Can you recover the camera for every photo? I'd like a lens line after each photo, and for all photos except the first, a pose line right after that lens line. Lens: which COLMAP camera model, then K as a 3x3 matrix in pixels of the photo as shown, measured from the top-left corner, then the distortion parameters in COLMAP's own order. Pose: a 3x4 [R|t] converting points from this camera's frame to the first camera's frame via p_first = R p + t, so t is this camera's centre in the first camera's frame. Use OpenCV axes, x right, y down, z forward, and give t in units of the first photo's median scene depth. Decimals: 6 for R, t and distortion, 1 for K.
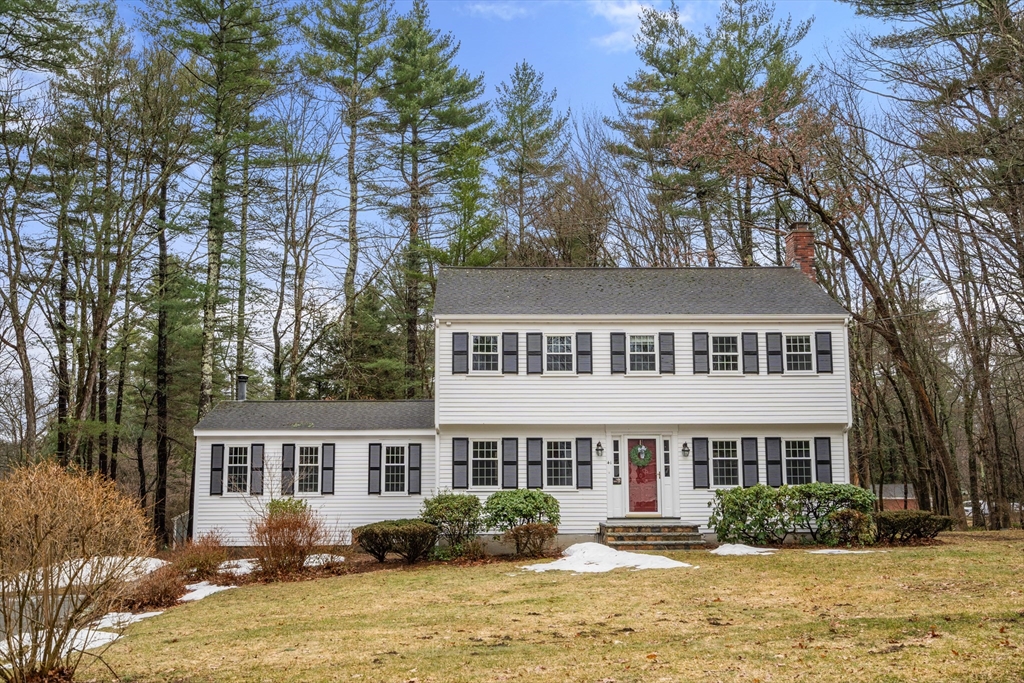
lens RADIAL K [[1031.9, 0, 512.0], [0, 1031.9, 341.5], [0, 0, 1]] dist [0.005935, 0.003642]
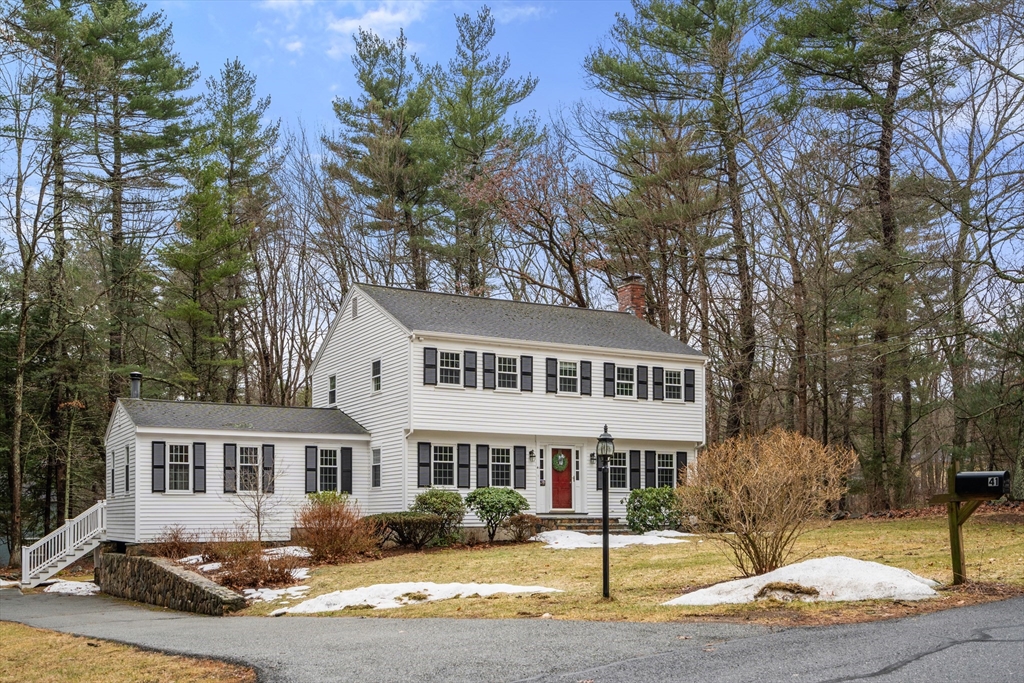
lens RADIAL K [[986.3, 0, 512.0], [0, 986.3, 341.5], [0, 0, 1]] dist [0.198540, 0.001855]
pose [[0.891071, 0.079972, 0.446763, -0.447017], [-0.078323, 0.996681, -0.022194, 0.000833], [-0.447055, -0.015216, 0.894377, 0.002802]]
